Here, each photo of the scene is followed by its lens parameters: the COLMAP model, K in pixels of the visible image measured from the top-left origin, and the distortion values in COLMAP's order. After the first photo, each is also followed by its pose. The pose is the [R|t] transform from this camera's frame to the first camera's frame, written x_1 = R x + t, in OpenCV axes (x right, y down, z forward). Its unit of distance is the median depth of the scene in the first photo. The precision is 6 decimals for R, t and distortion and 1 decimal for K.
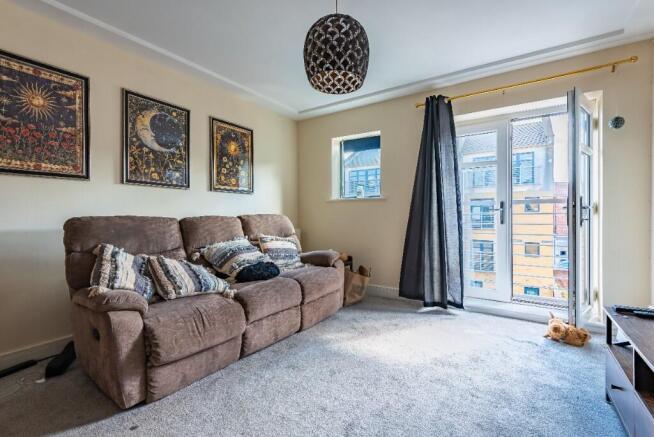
lens RADIAL K [[295.0, 0, 327.5], [0, 295.0, 218.1], [0, 0, 1]] dist [0.026234, -0.007473]
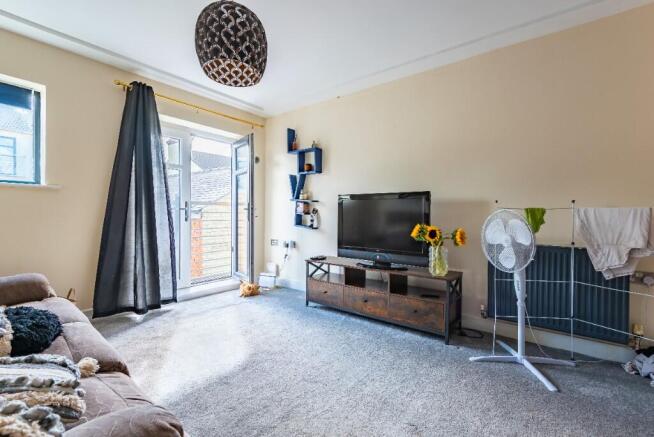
lens RADIAL K [[295.0, 0, 327.7], [0, 295.0, 217.4], [0, 0, 1]] dist [0.026234, -0.007473]
pose [[0.077779, -0.010367, 0.996917, -0.551576], [0.001285, 0.999946, 0.010298, -0.005685], [-0.996970, 0.000480, 0.077788, 0.376221]]
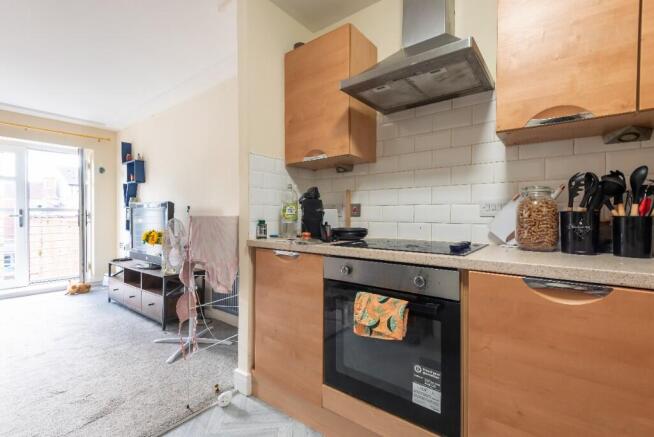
lens RADIAL K [[295.0, 0, 325.8], [0, 295.0, 214.7], [0, 0, 1]] dist [0.026234, -0.007473]
pose [[0.081712, 0.004661, 0.996645, -0.628604], [0.011237, 0.999921, -0.005597, -0.010989], [-0.996593, 0.011656, 0.081653, -0.437750]]
